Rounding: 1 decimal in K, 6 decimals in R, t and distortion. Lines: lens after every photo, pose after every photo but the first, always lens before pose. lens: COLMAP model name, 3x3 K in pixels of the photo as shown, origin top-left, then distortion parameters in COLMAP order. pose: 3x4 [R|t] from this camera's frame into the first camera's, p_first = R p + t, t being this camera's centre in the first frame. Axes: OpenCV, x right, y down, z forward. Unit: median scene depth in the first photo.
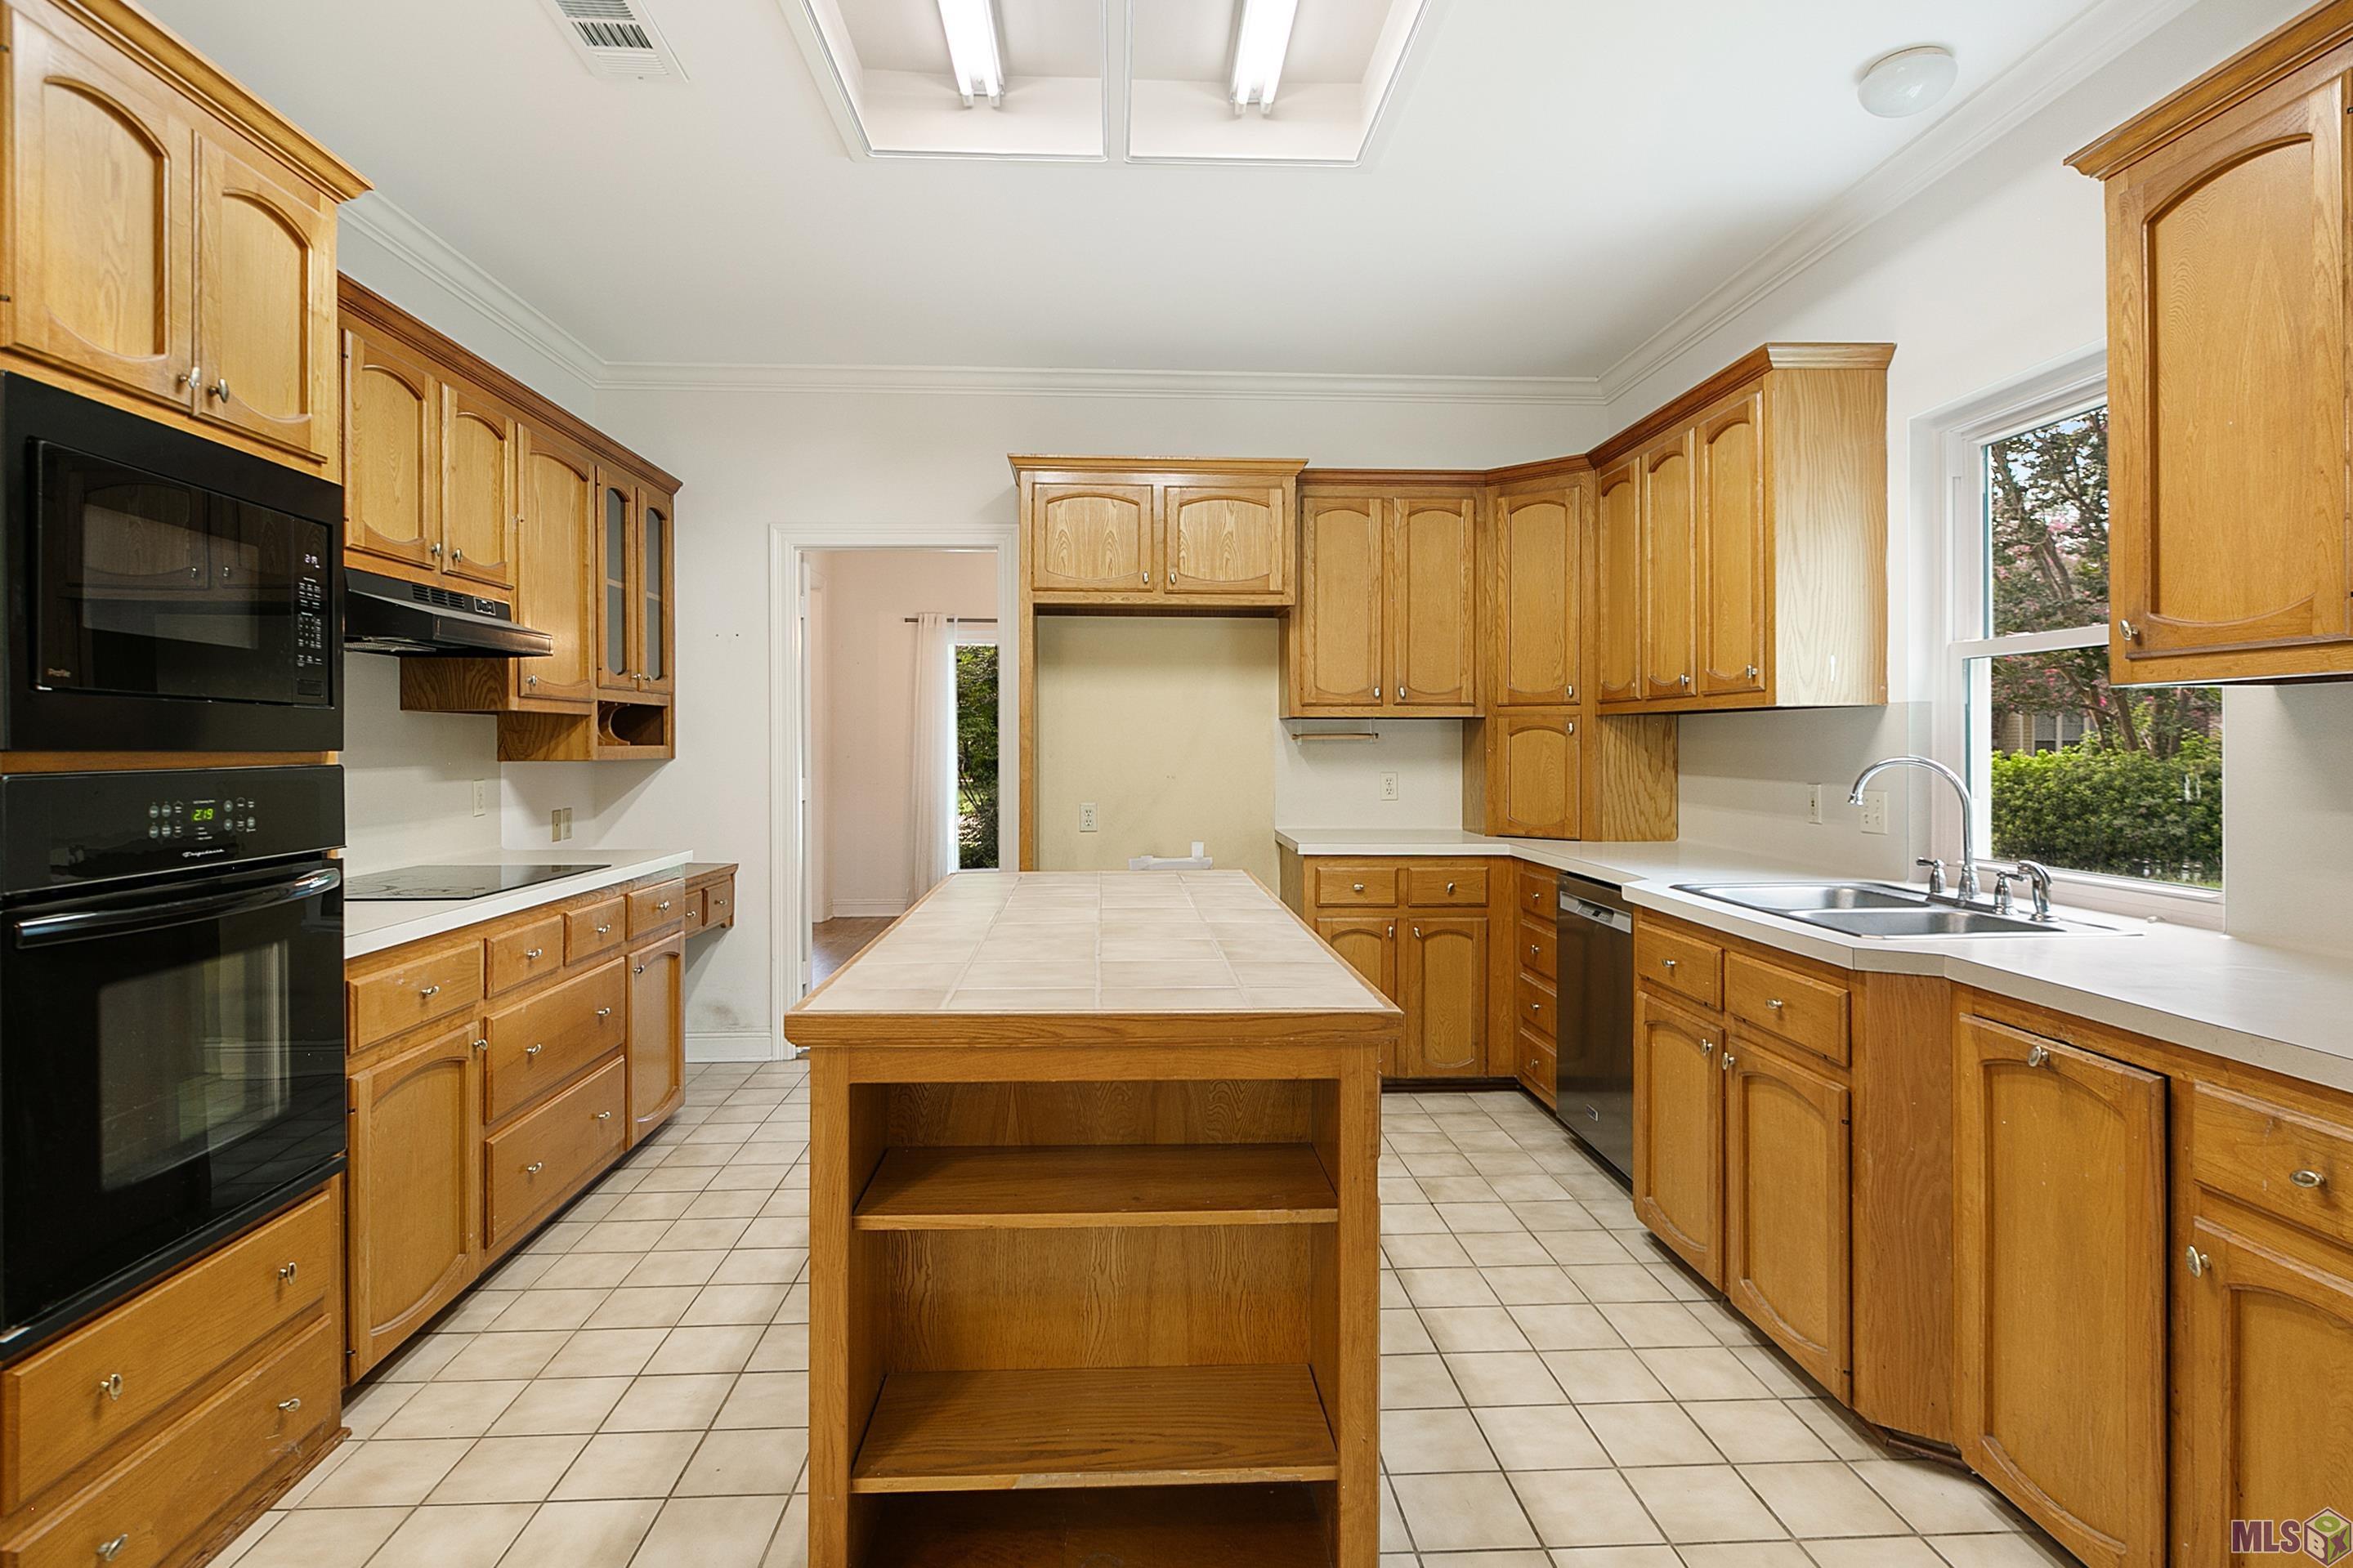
lens RADIAL K [[1224.4, 0, 1171.6], [0, 1224.4, 763.8], [0, 0, 1]] dist [-0.003086, -0.001365]
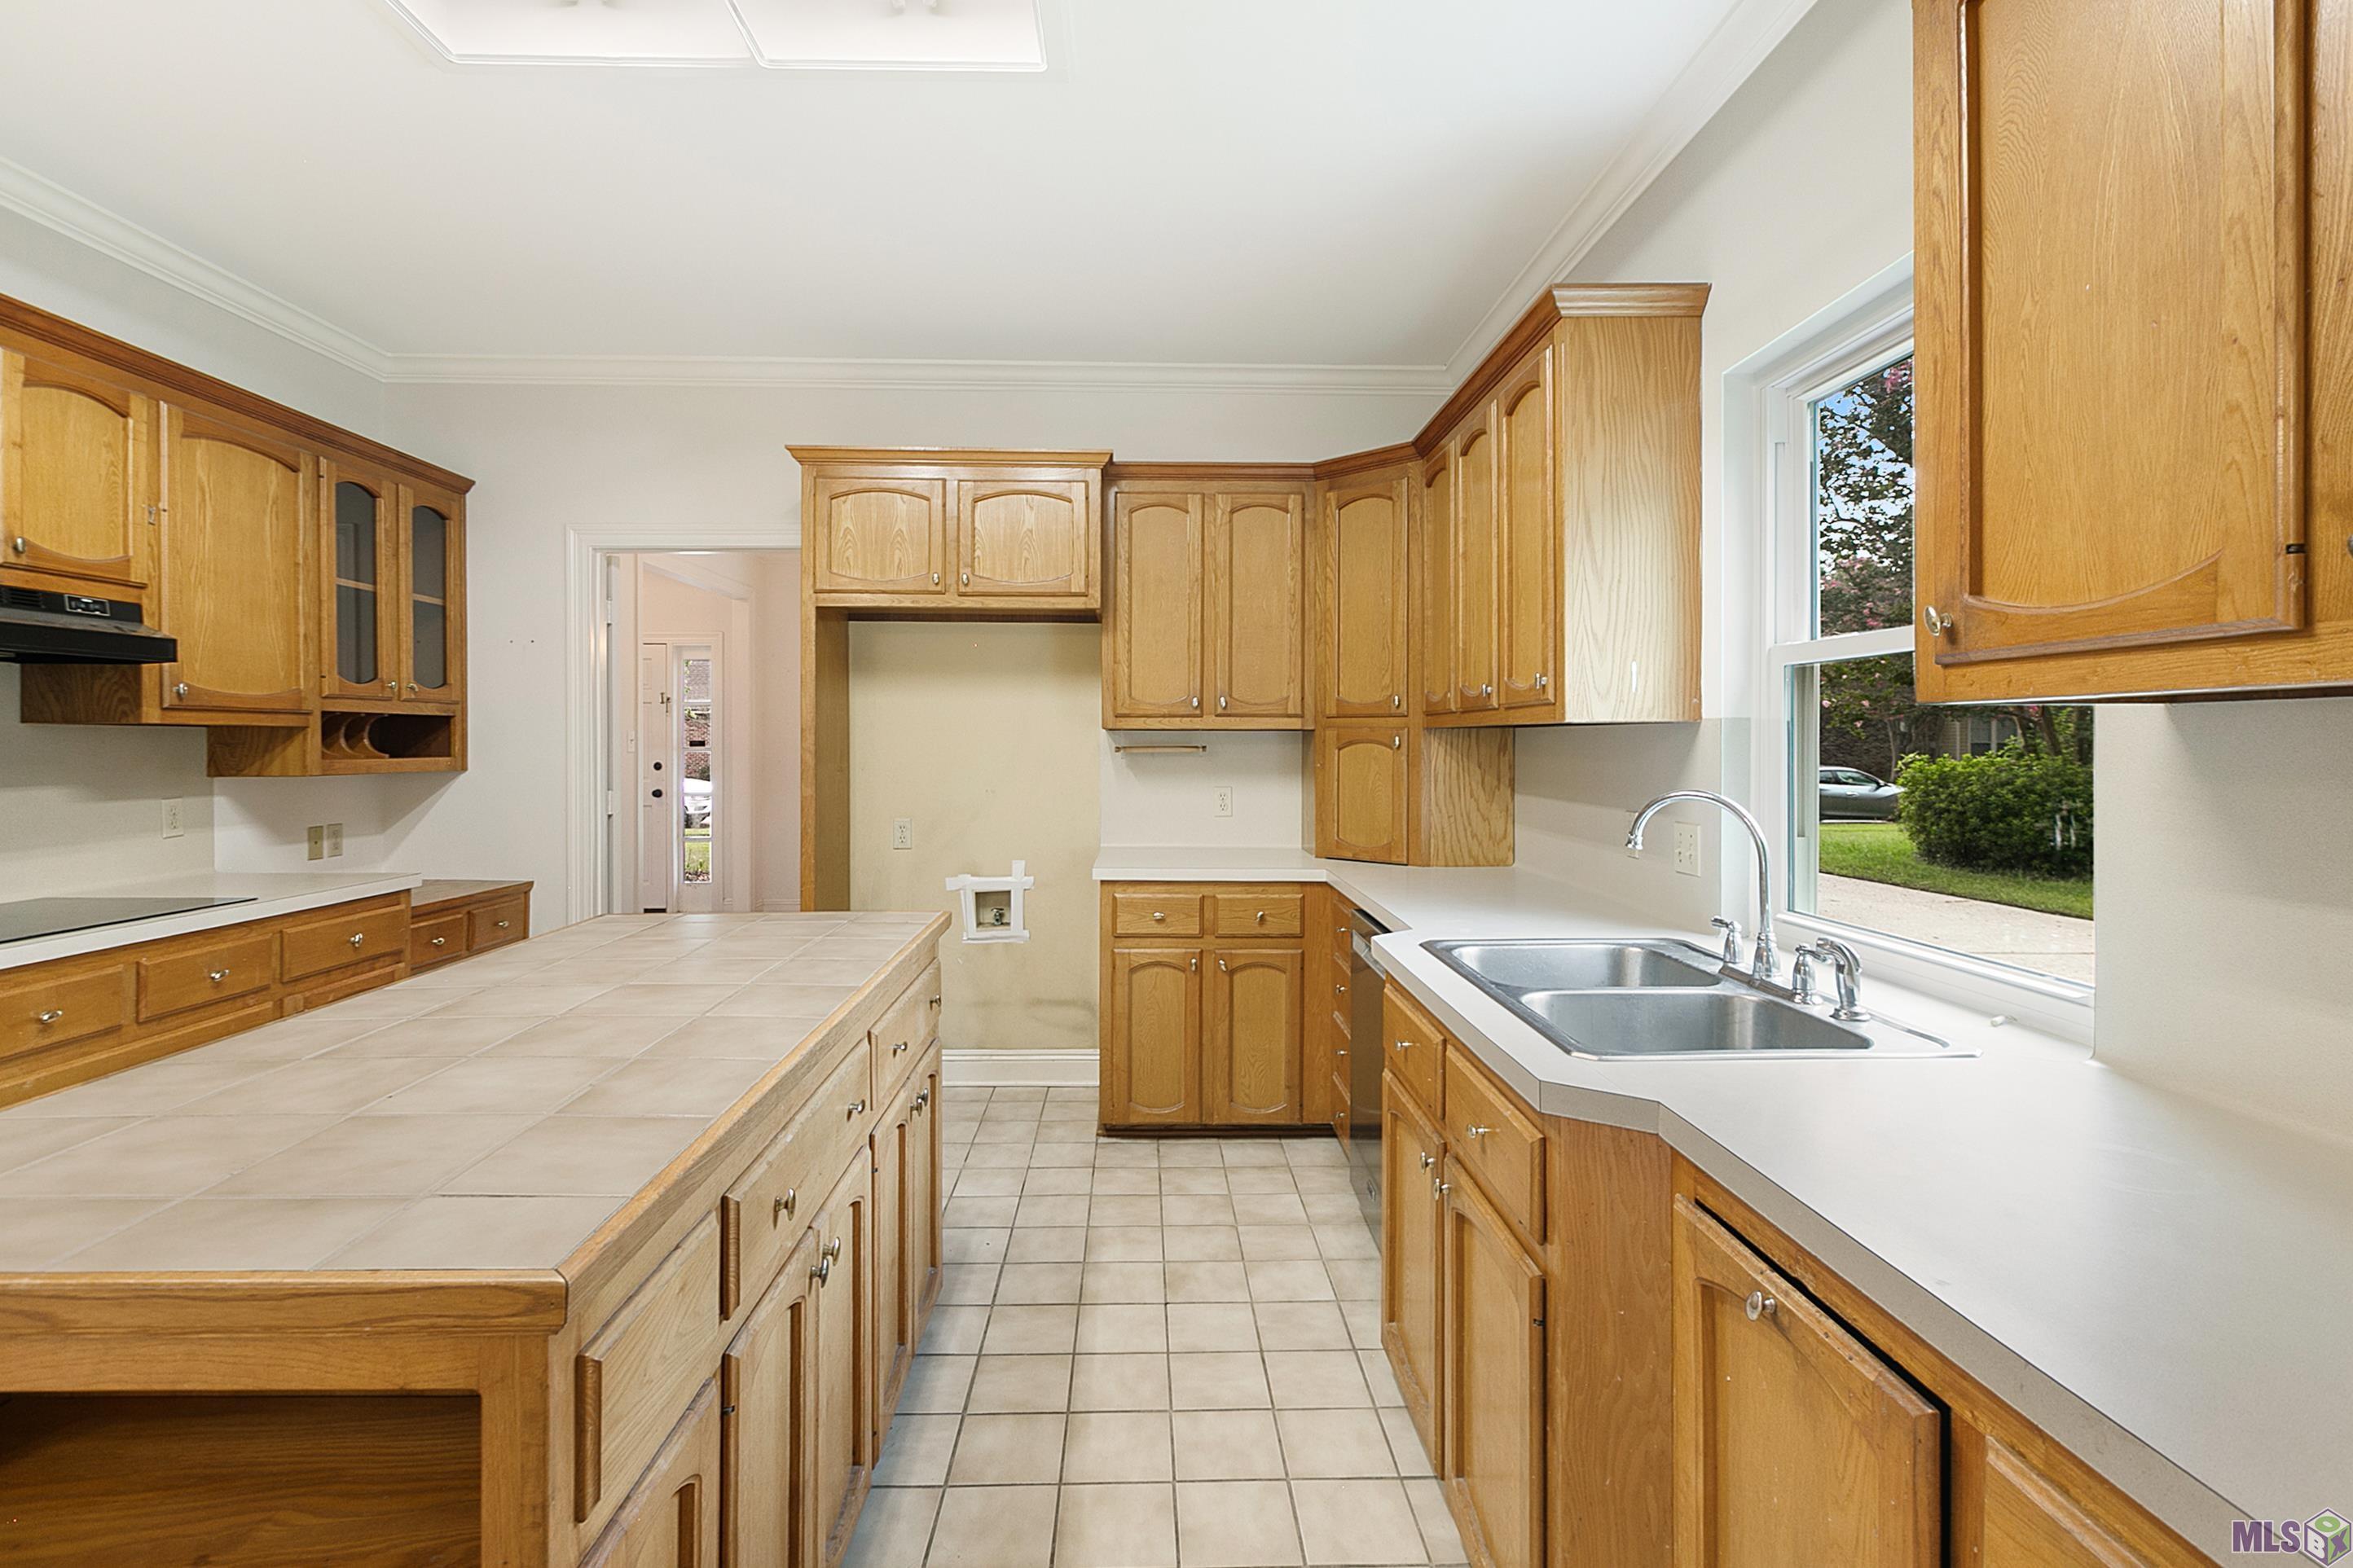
lens RADIAL K [[1079.0, 0, 1174.2], [0, 1079.0, 761.2], [0, 0, 1]] dist [-0.002070, -0.000044]
pose [[0.999673, 0.002783, -0.025414, 0.219650], [-0.002760, 0.999996, 0.000932, -0.018601], [0.025416, -0.000862, 0.999677, 0.230706]]
